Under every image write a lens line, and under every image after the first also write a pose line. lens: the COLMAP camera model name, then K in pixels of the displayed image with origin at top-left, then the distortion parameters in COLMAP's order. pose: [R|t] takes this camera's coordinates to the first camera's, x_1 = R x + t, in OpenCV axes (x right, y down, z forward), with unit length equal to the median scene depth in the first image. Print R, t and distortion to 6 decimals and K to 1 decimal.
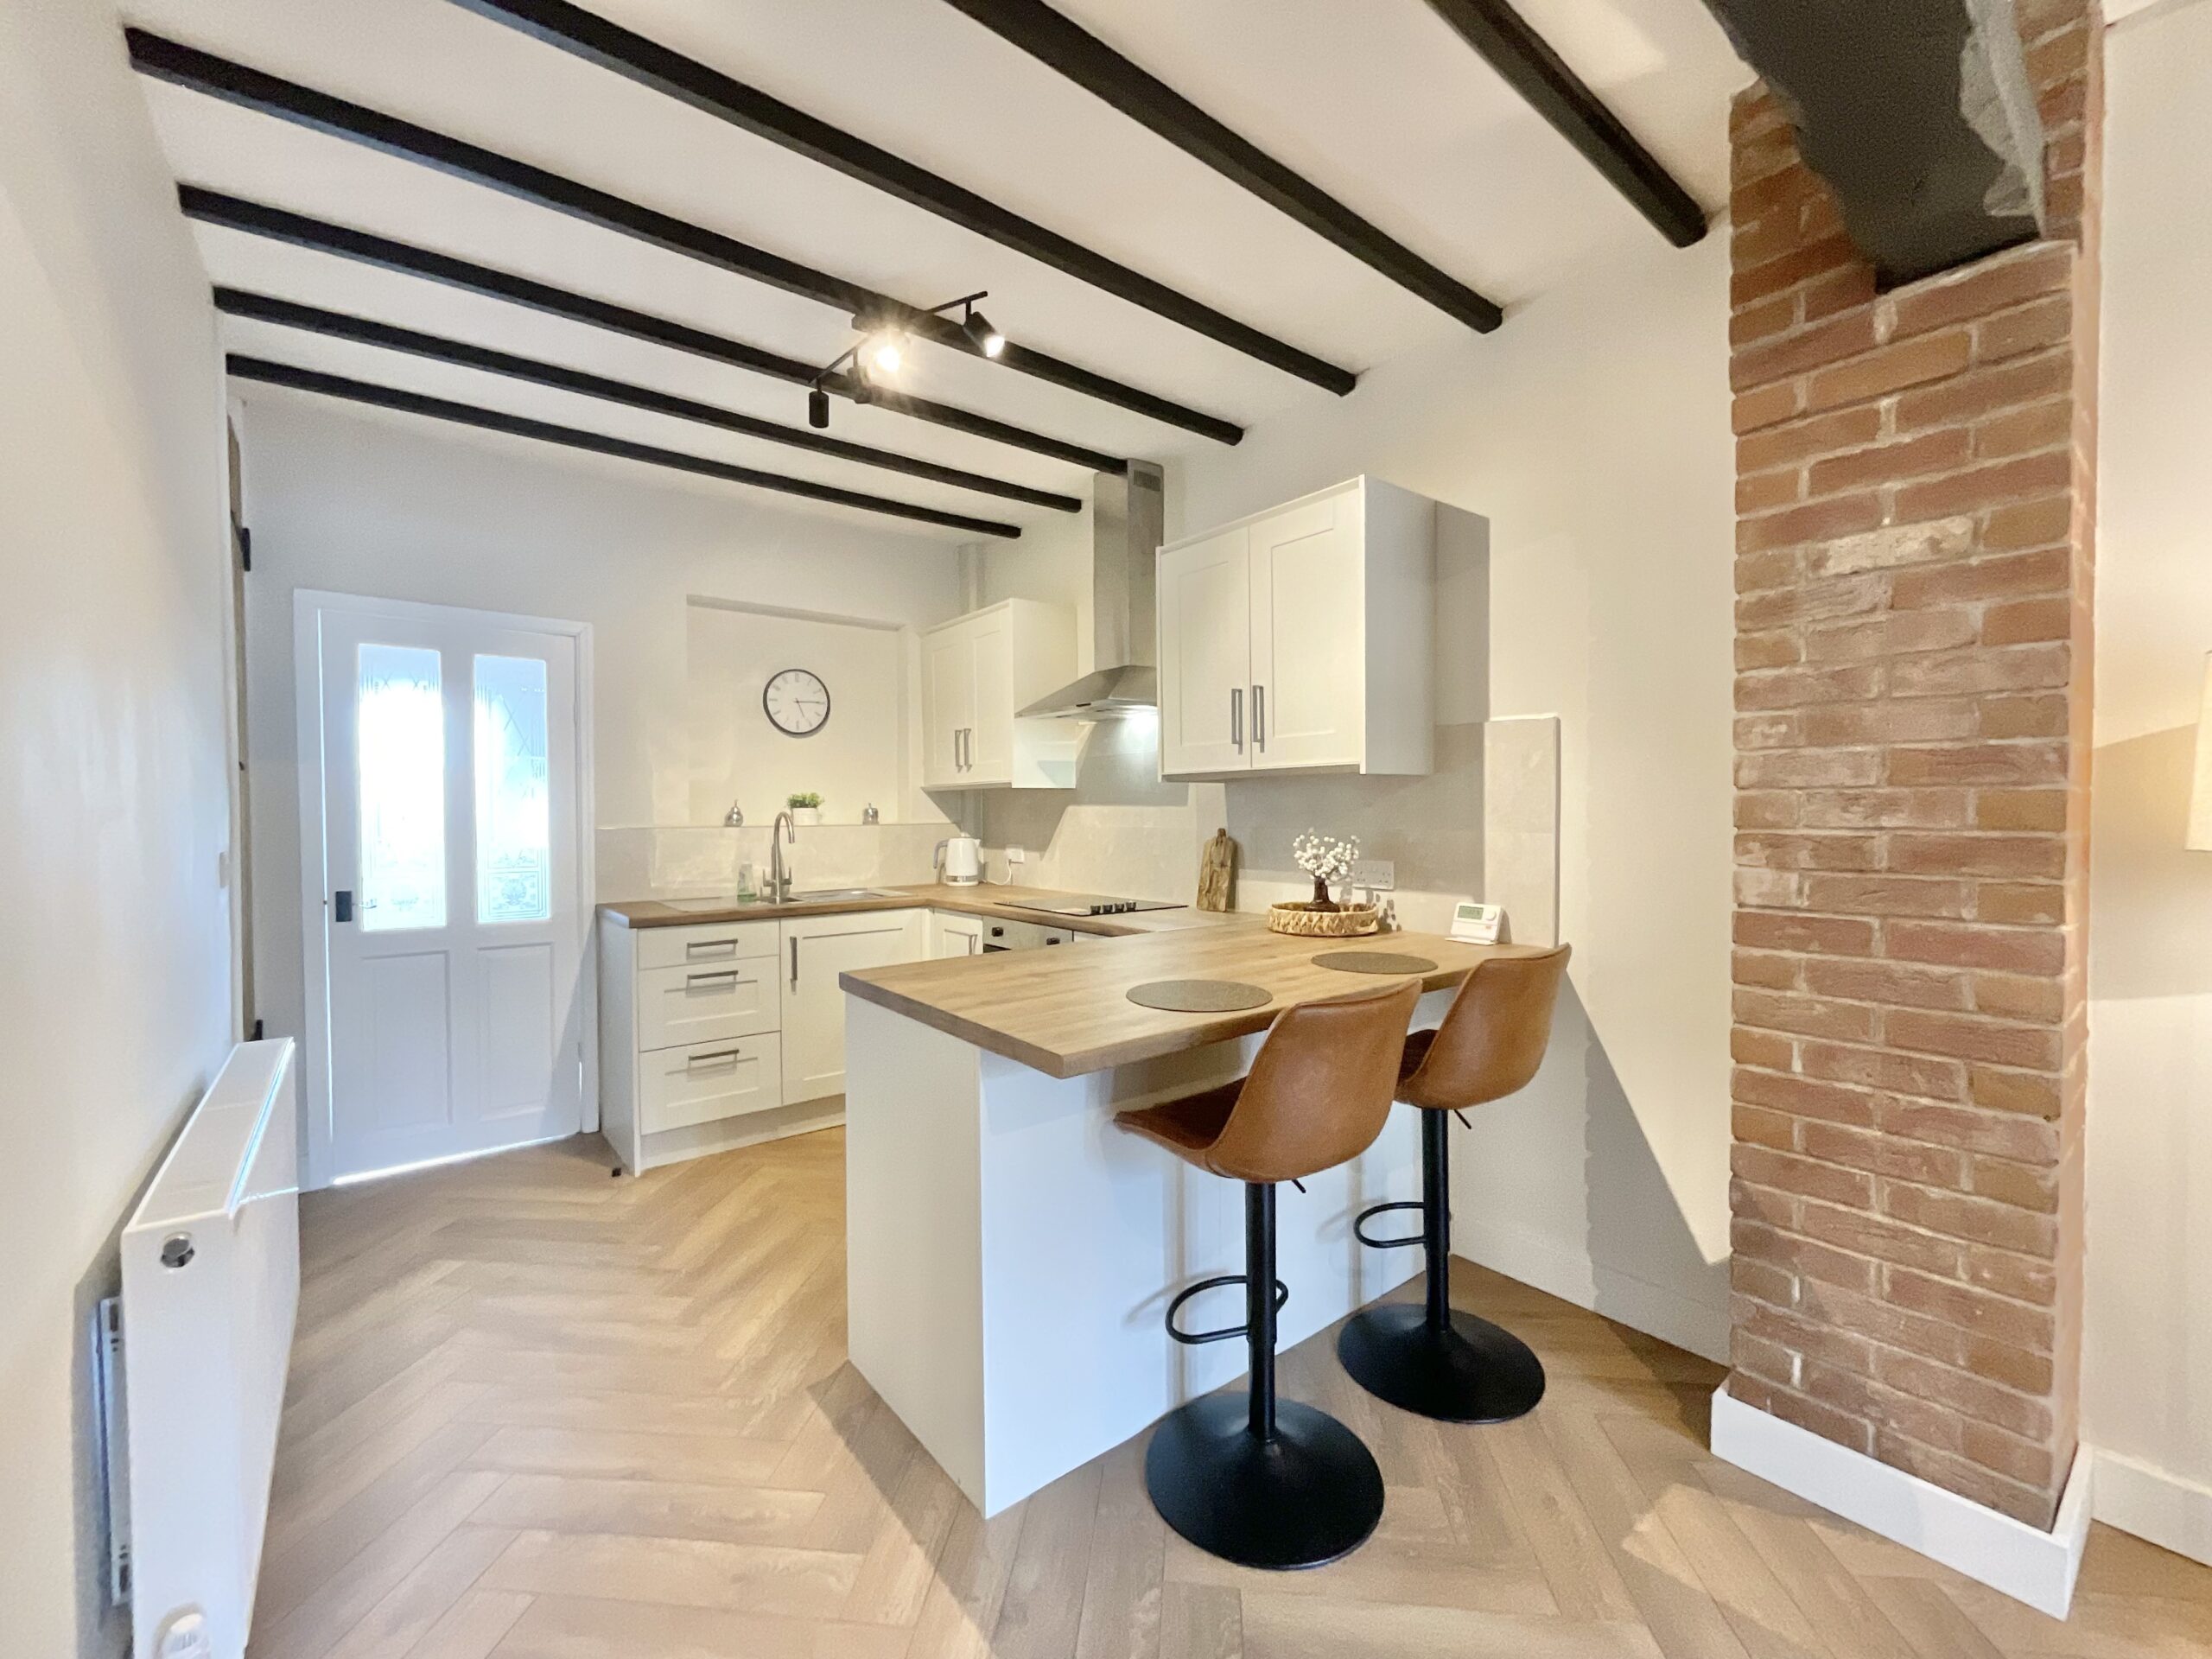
lens RADIAL K [[901.8, 0, 1109.8], [0, 901.8, 833.3], [0, 0, 1]] dist [-0.001906, -0.000065]
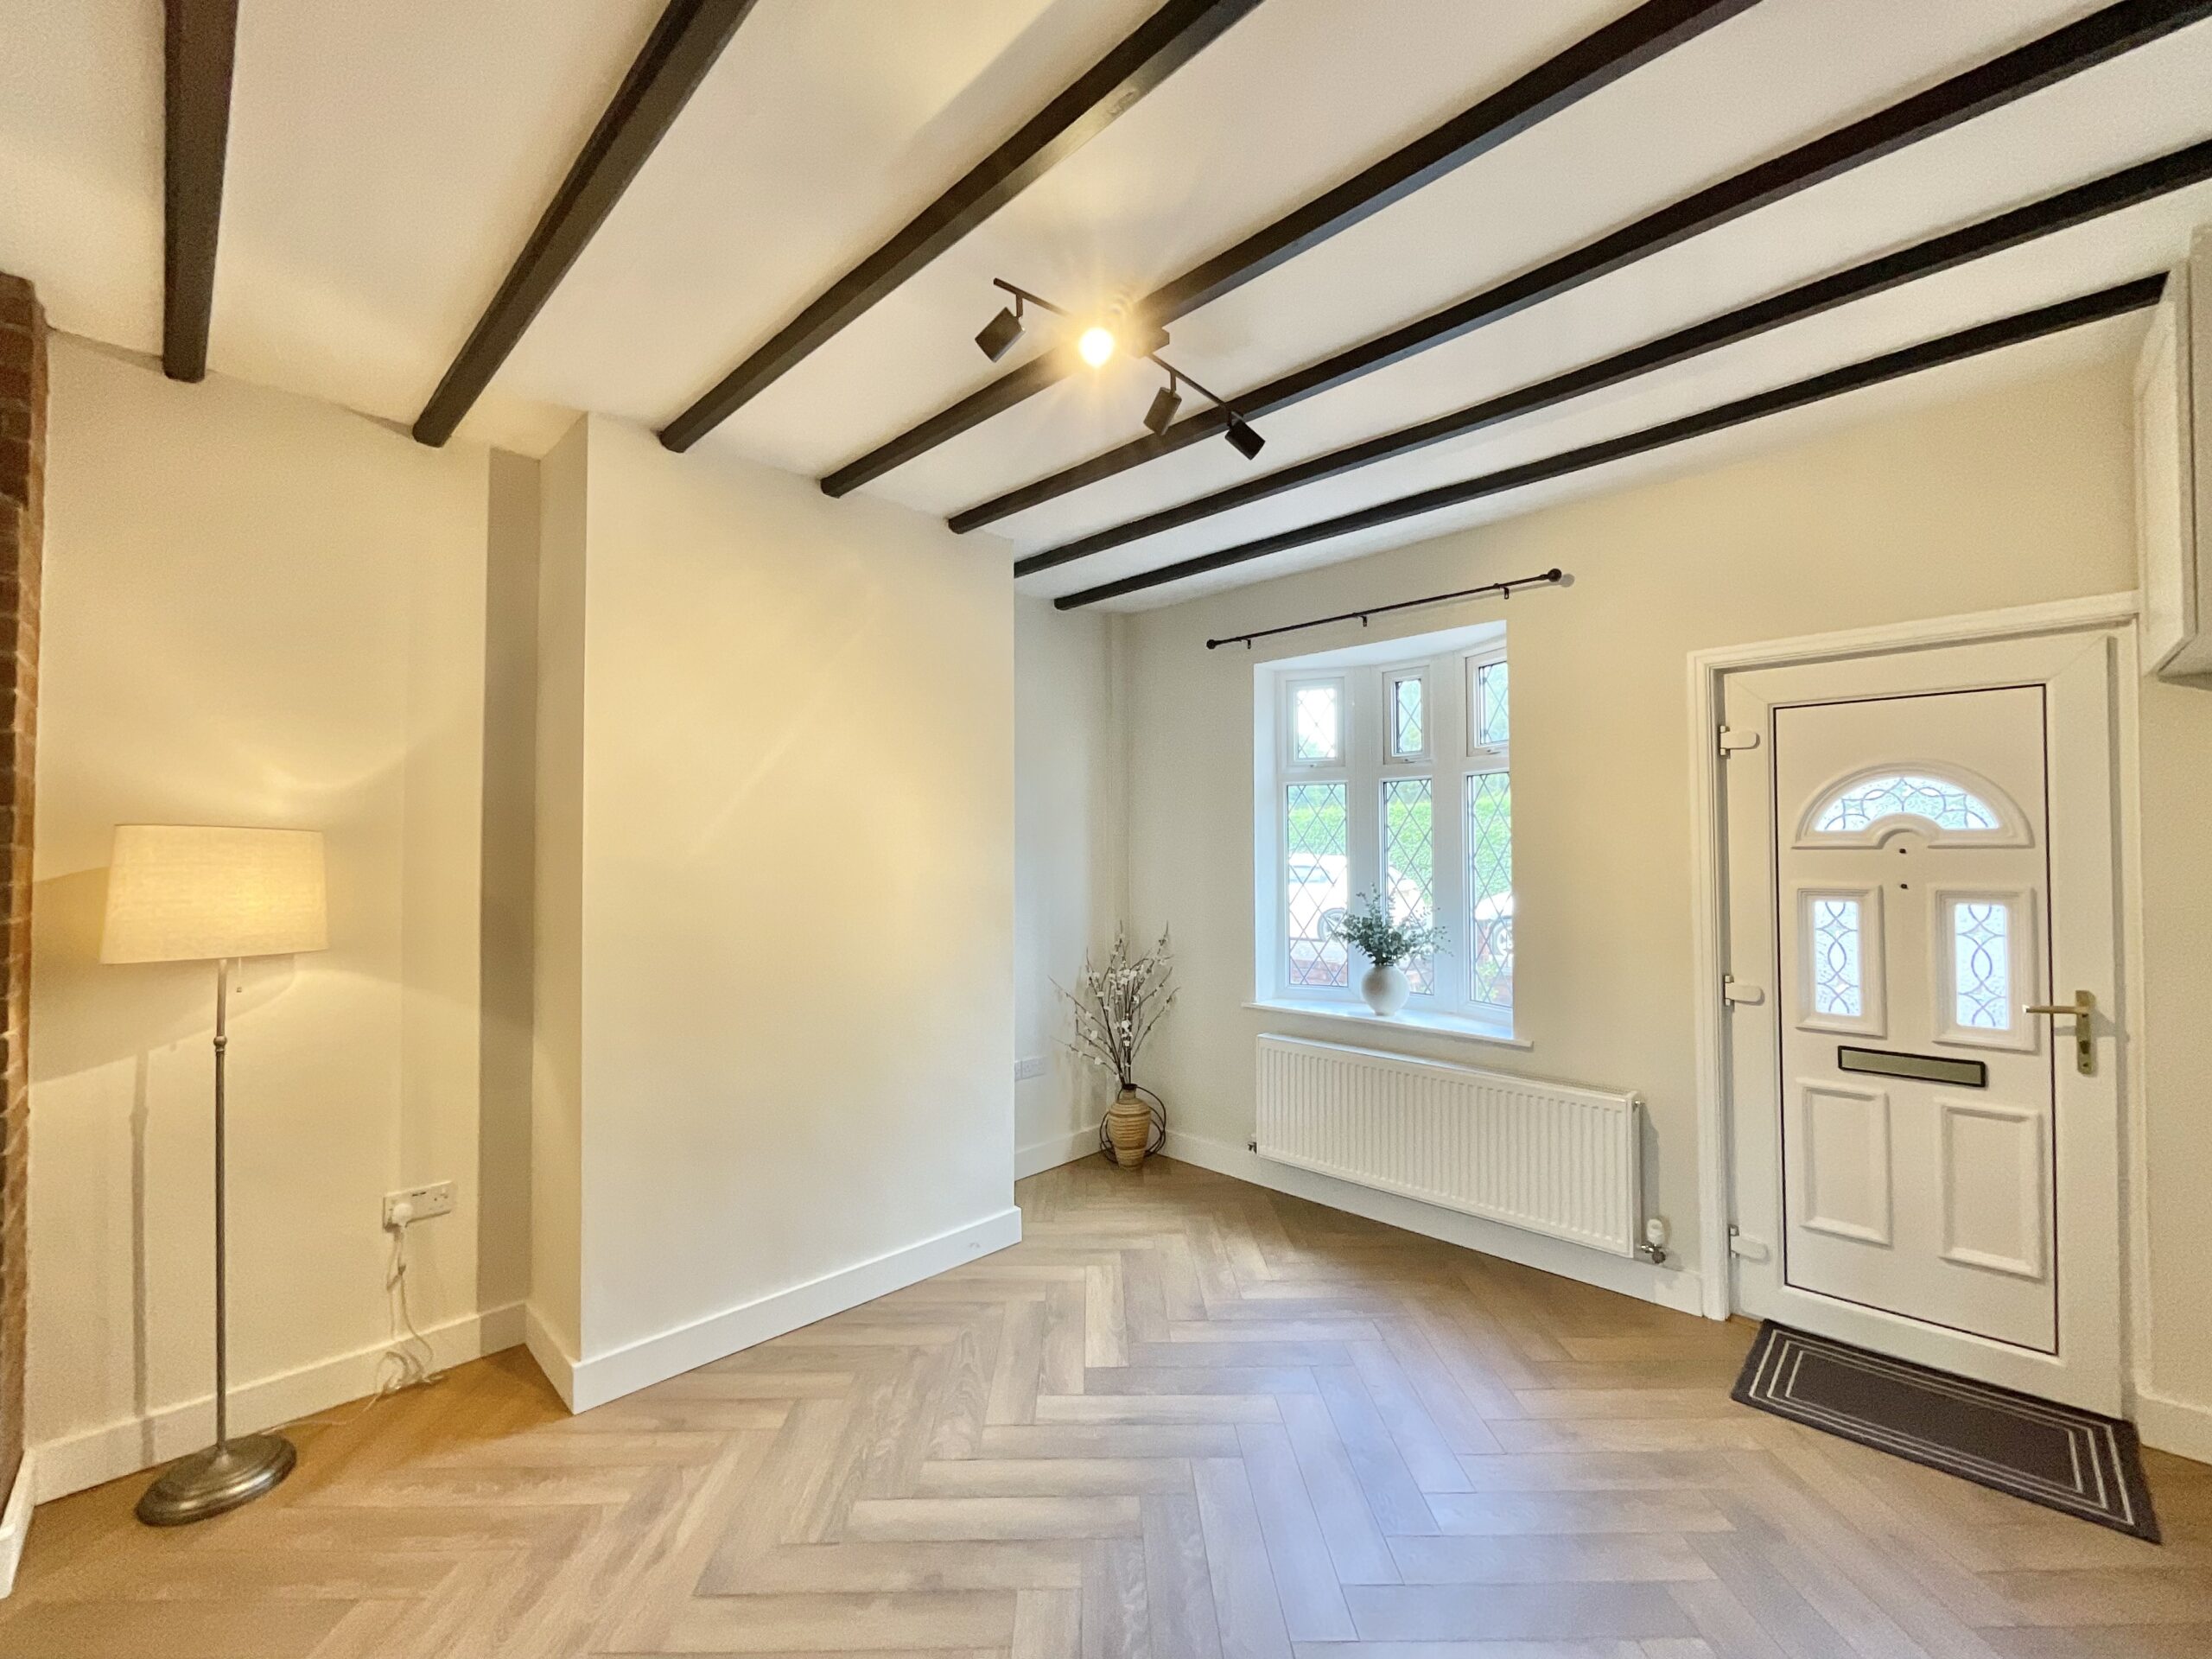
lens RADIAL K [[901.8, 0, 1109.8], [0, 901.8, 833.3], [0, 0, 1]] dist [-0.001906, -0.000065]
pose [[-0.123653, 0.032075, 0.991807, -0.153311], [0.027601, 0.999202, -0.028873, -0.037763], [-0.991942, 0.023804, -0.124440, -0.150937]]
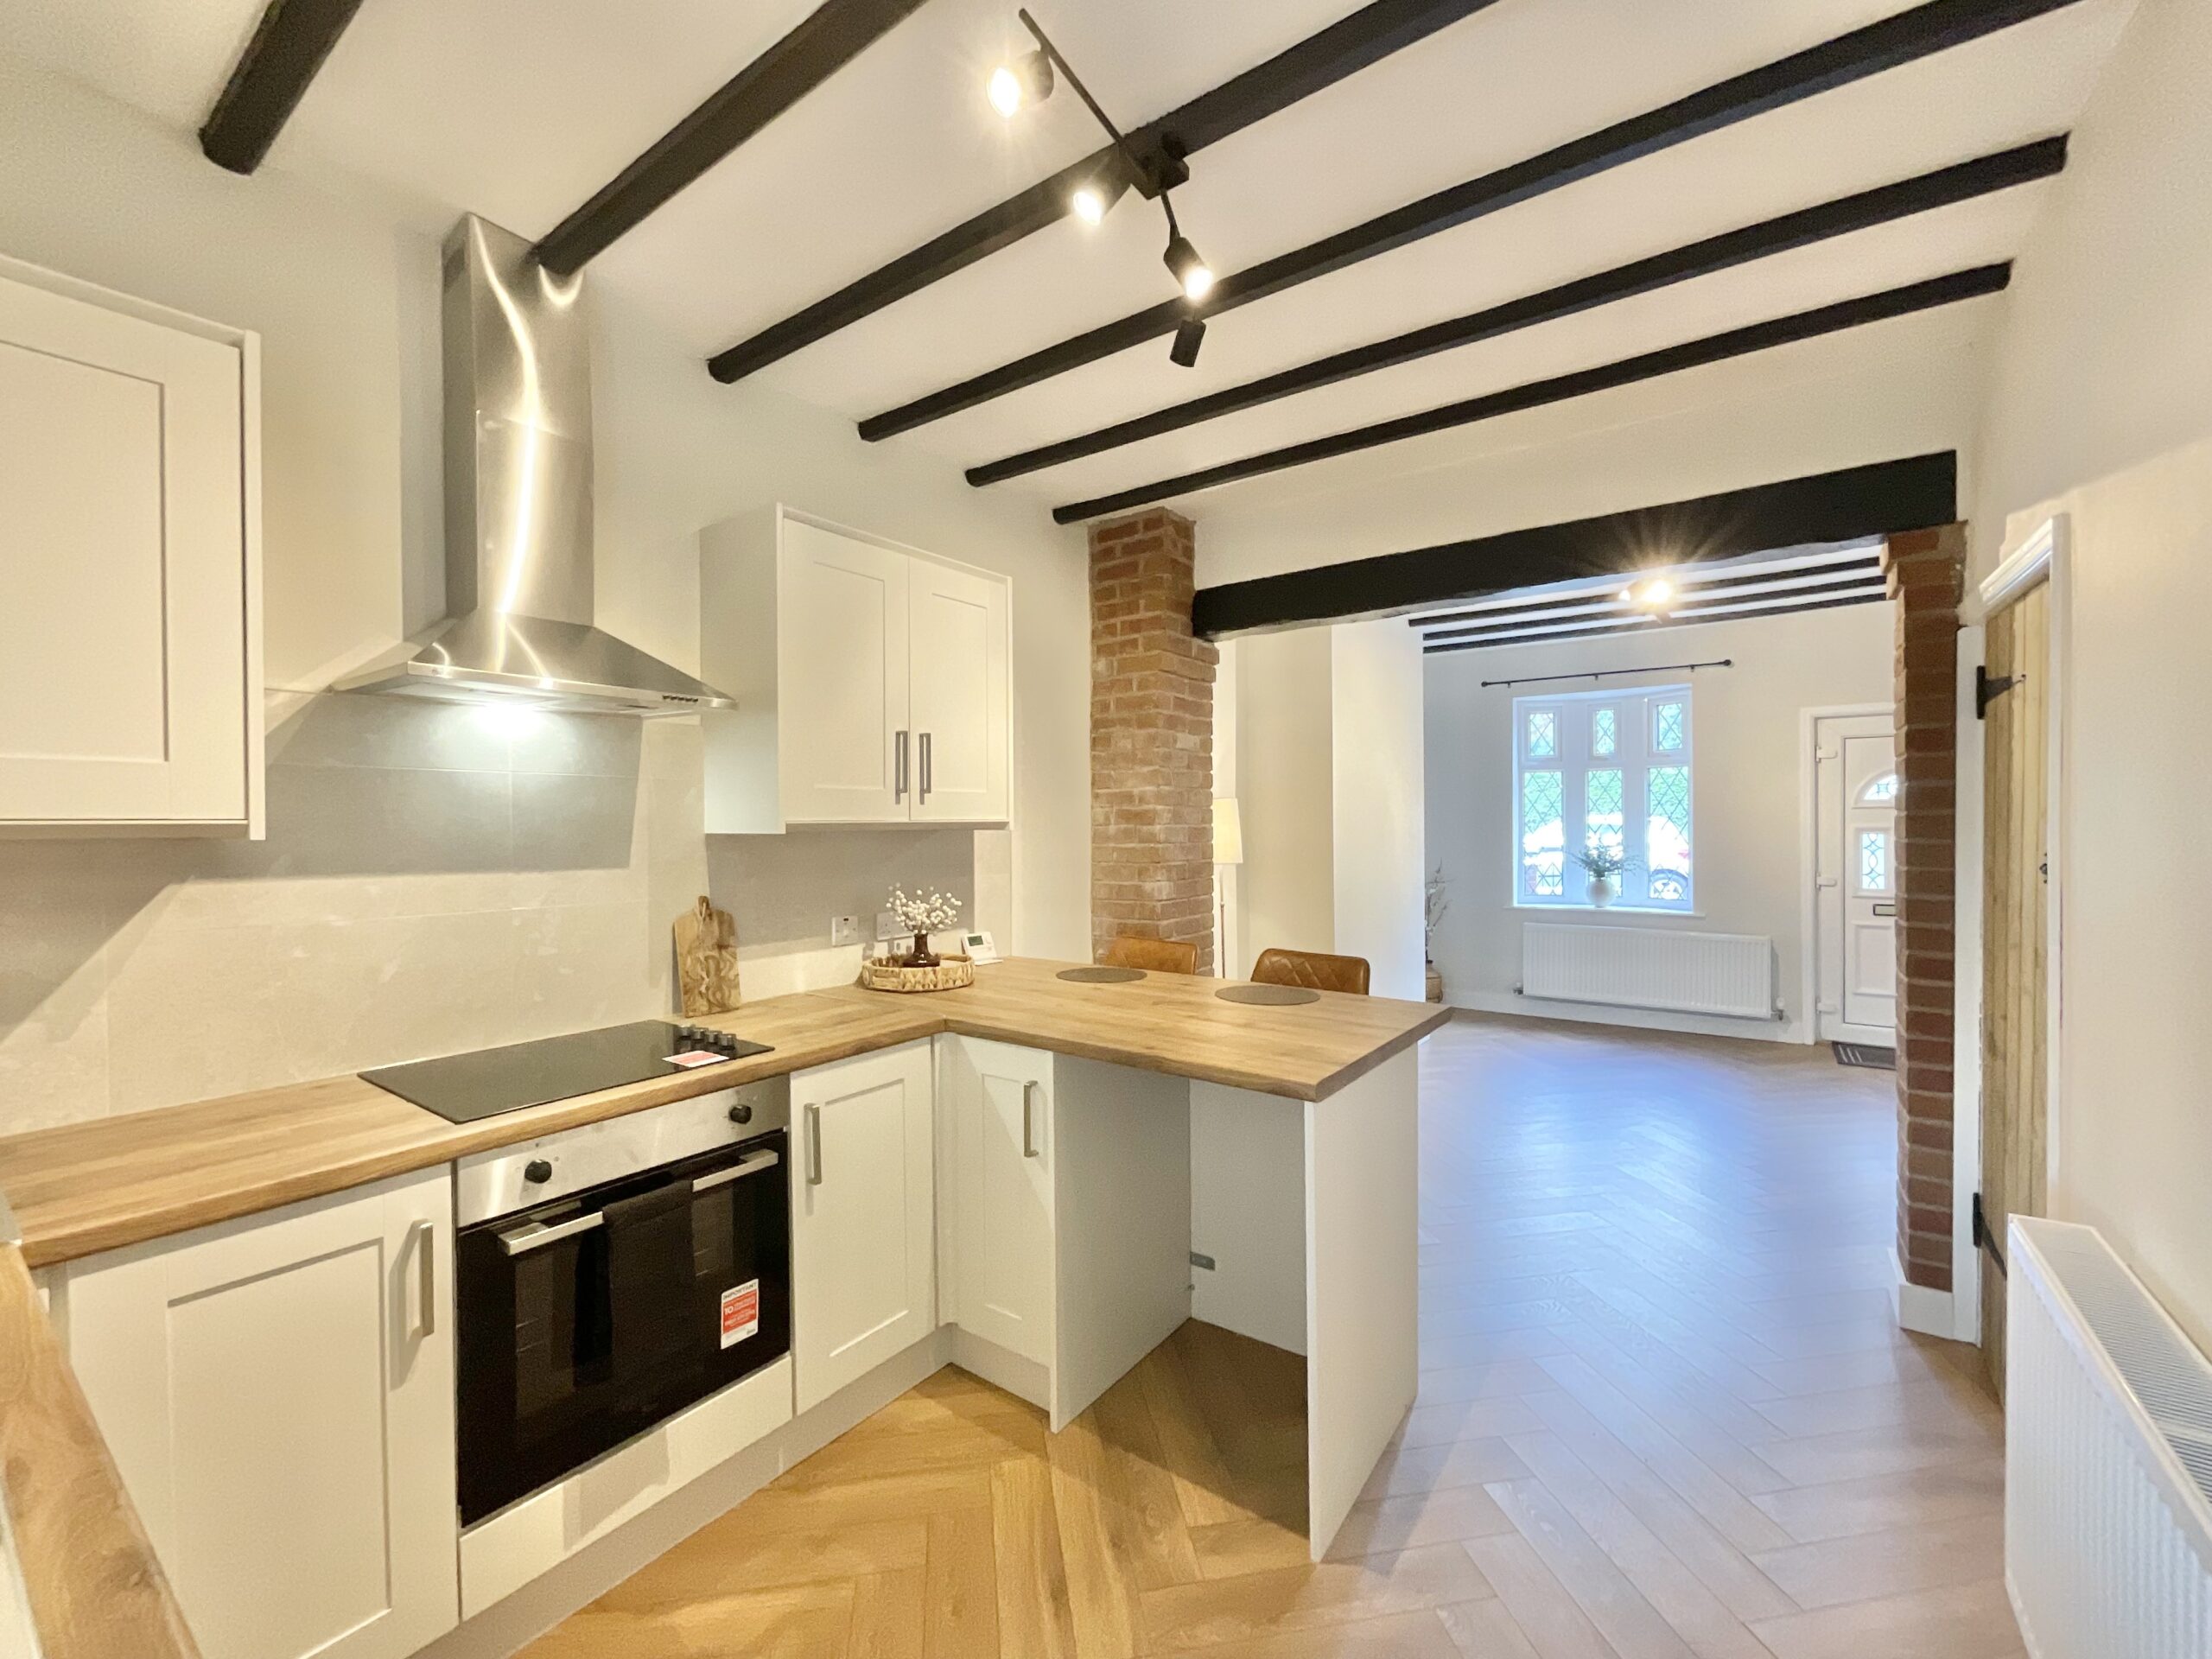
lens RADIAL K [[899.7, 0, 1102.6], [0, 899.7, 830.6], [0, 0, 1]] dist [-0.000739, -0.000123]
pose [[-0.264868, 0.000837, 0.964284, -0.617812], [0.034201, 0.999379, 0.008527, -0.050417], [-0.963678, 0.035238, -0.264732, 0.839738]]
